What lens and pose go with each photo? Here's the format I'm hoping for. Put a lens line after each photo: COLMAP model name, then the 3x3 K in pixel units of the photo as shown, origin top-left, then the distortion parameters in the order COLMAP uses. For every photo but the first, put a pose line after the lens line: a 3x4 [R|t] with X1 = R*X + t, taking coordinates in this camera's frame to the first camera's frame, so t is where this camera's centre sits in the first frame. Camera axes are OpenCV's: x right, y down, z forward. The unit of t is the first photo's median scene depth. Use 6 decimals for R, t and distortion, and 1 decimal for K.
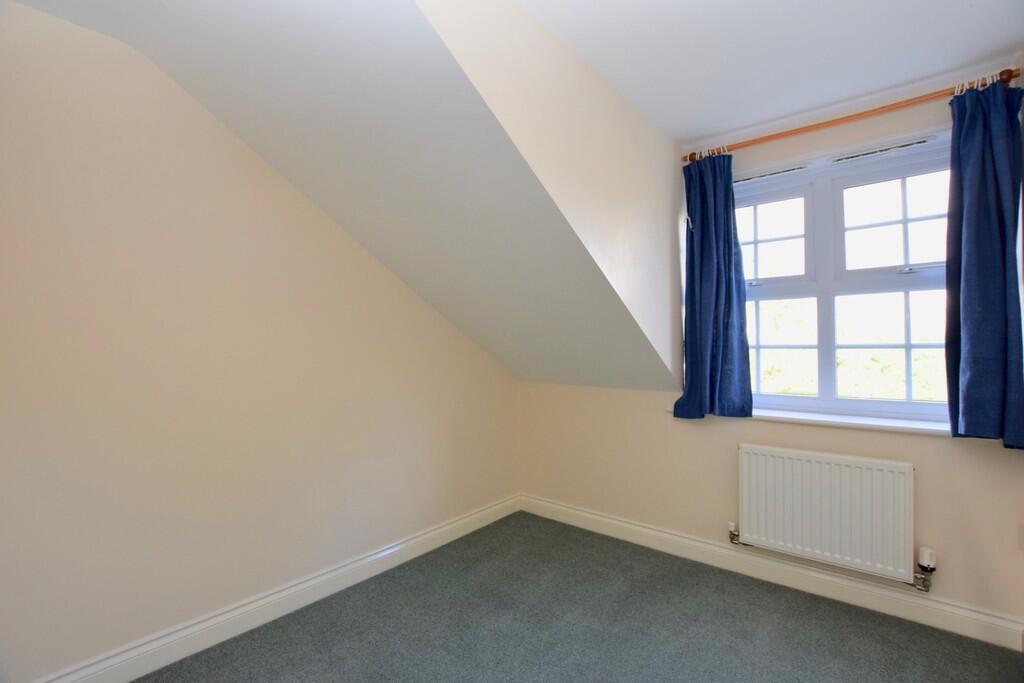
lens RADIAL K [[468.2, 0, 513.7], [0, 468.2, 337.1], [0, 0, 1]] dist [-0.004173, -0.000391]
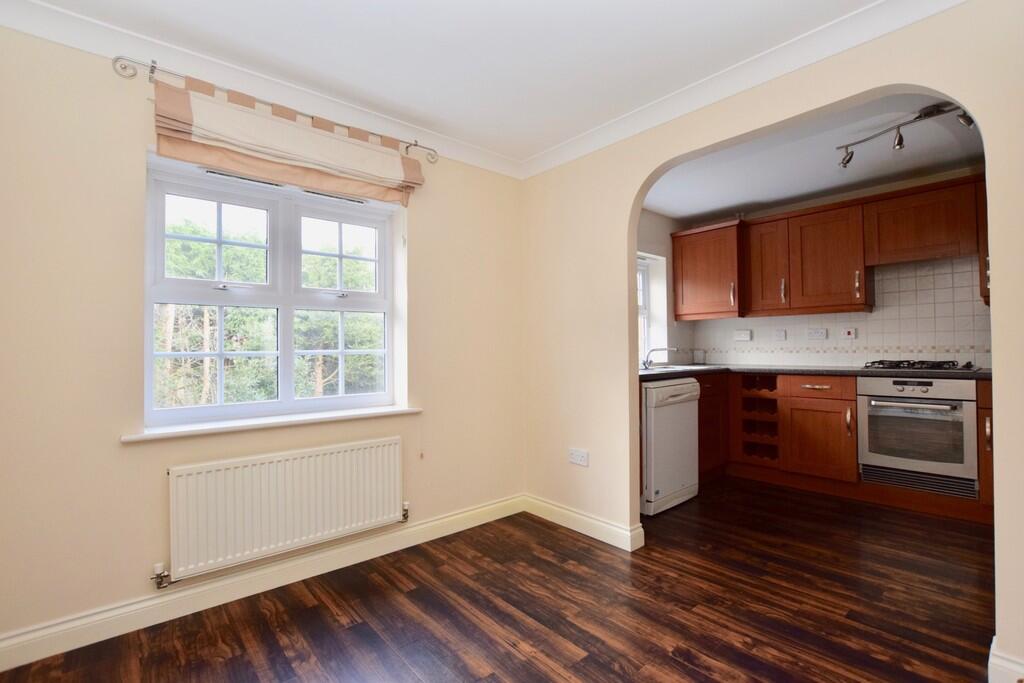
lens RADIAL K [[475.1, 0, 515.7], [0, 475.1, 346.3], [0, 0, 1]] dist [-0.004975, -0.001086]
pose [[0.146675, 0.016773, 0.989043, -0.345380], [-0.014639, 0.999784, -0.014784, 0.009930], [-0.989076, -0.012310, 0.146889, 0.296118]]
